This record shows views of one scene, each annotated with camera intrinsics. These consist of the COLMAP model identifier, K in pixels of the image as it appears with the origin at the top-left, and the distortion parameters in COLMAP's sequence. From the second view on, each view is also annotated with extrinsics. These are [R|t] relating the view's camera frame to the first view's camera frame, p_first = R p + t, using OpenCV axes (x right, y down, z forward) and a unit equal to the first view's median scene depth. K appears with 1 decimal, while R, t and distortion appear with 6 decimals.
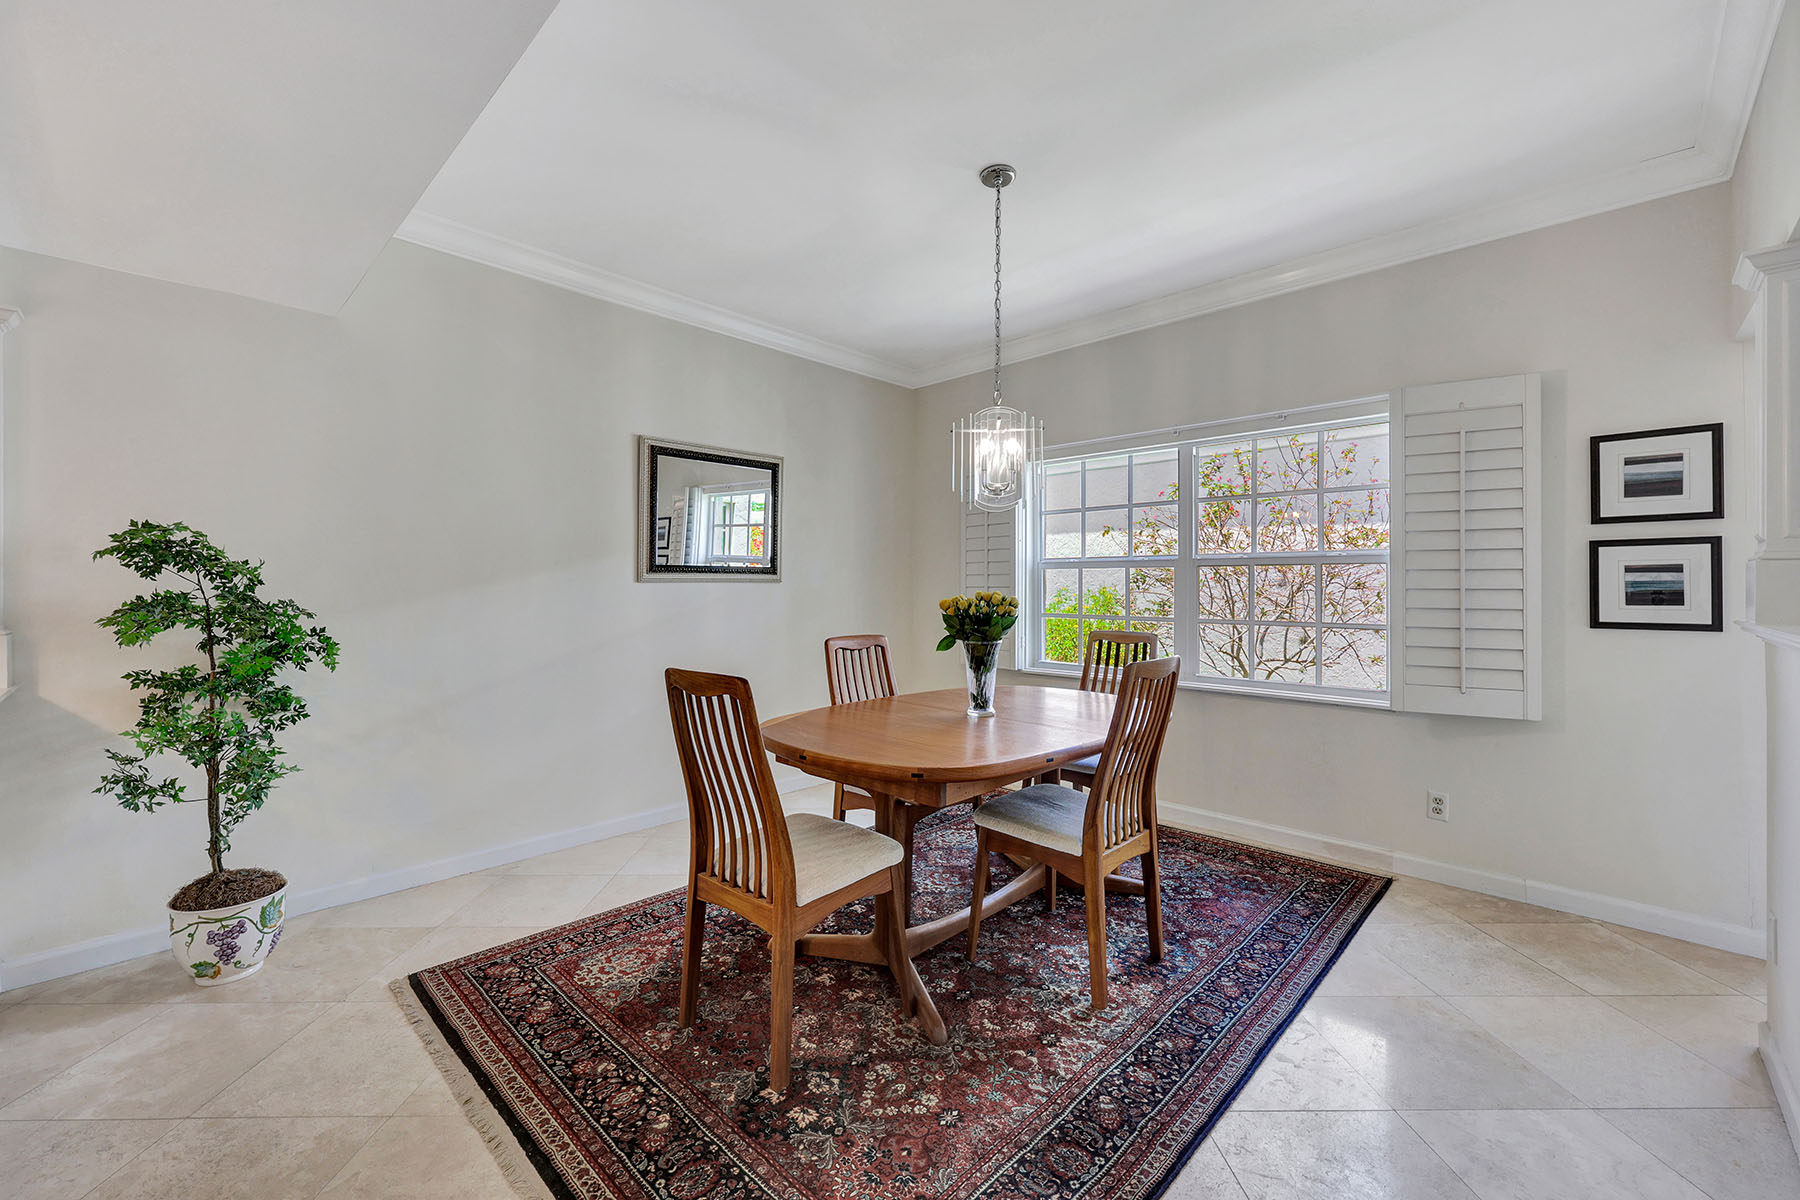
lens RADIAL K [[723.5, 0, 901.1], [0, 723.5, 593.5], [0, 0, 1]] dist [-0.005876, -0.000168]
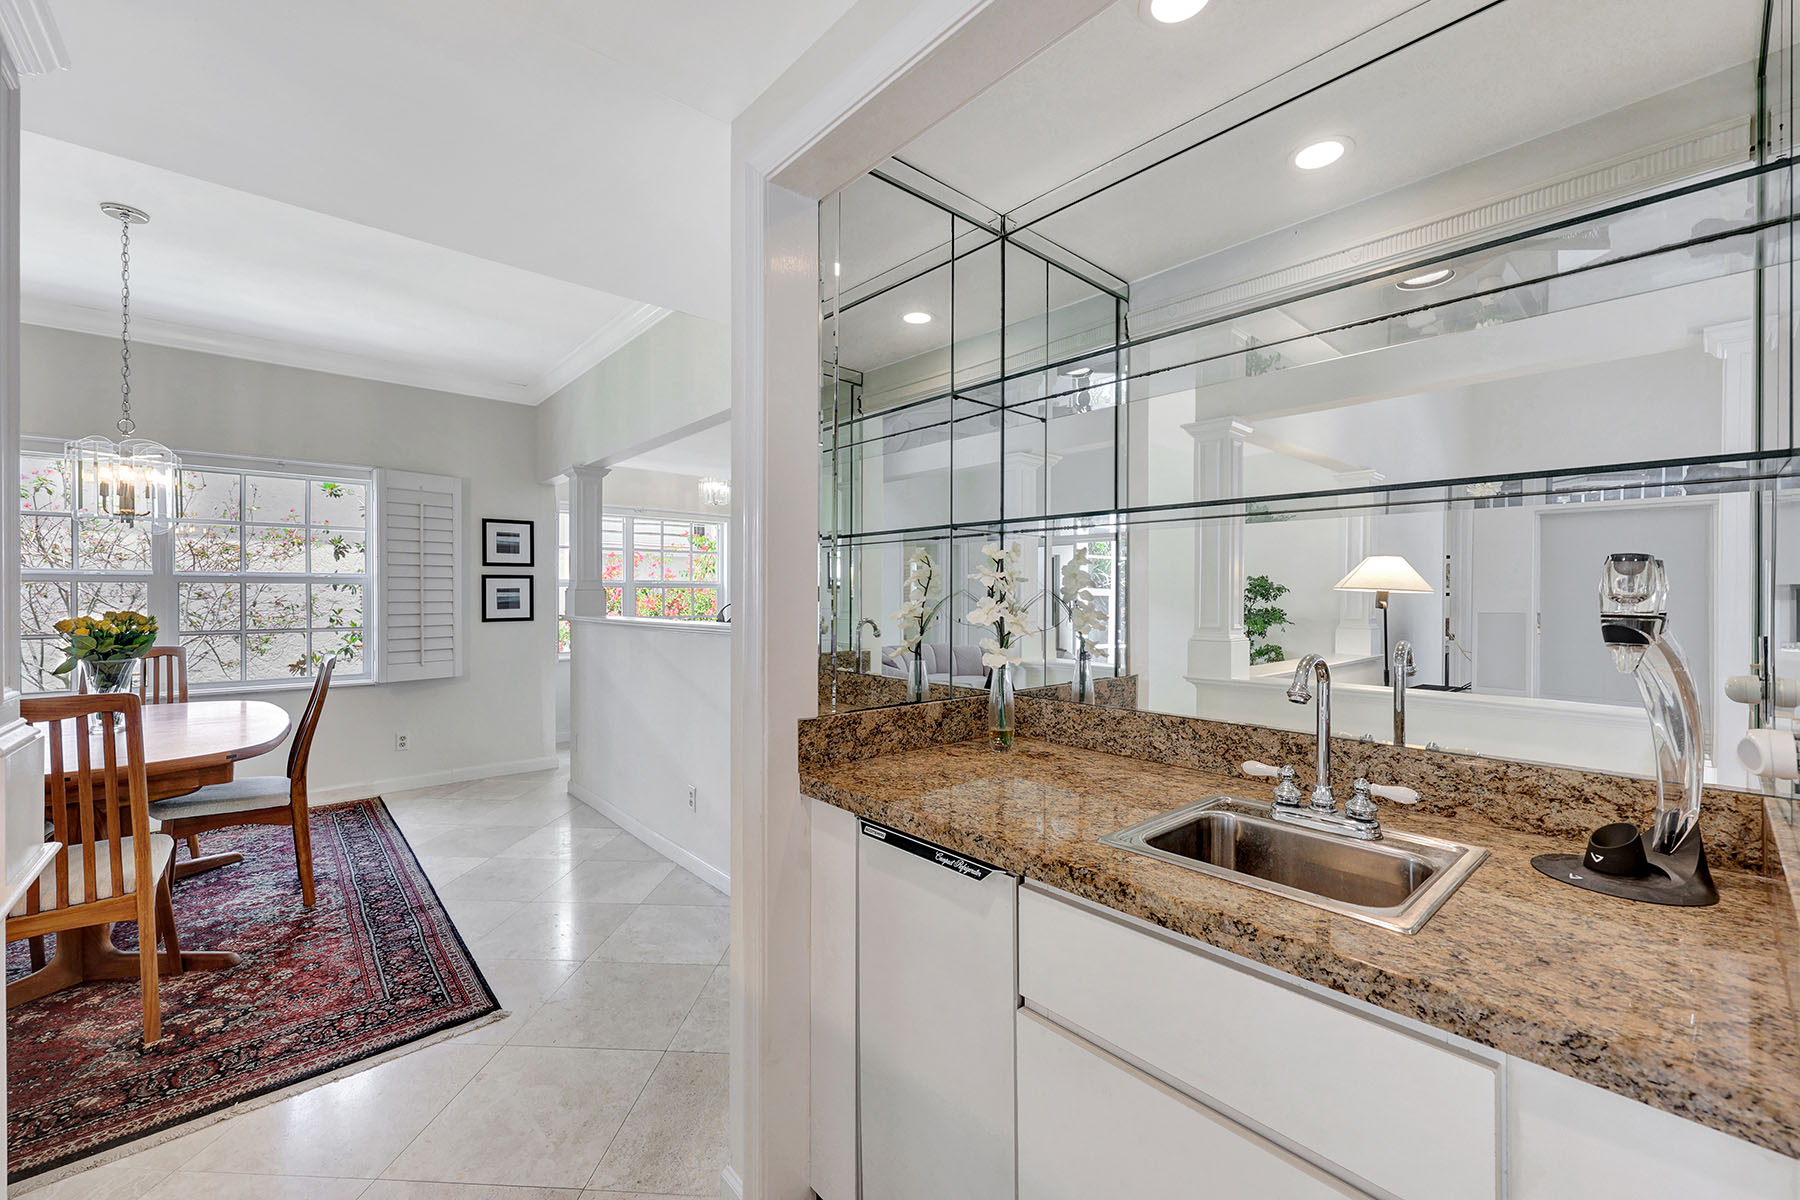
lens RADIAL K [[723.5, 0, 901.1], [0, 723.5, 593.5], [0, 0, 1]] dist [-0.005876, -0.000168]
pose [[0.072580, -0.007932, 0.997331, -0.877793], [0.002715, 0.999966, 0.007756, -0.039707], [-0.997359, 0.002145, 0.072599, -0.222573]]
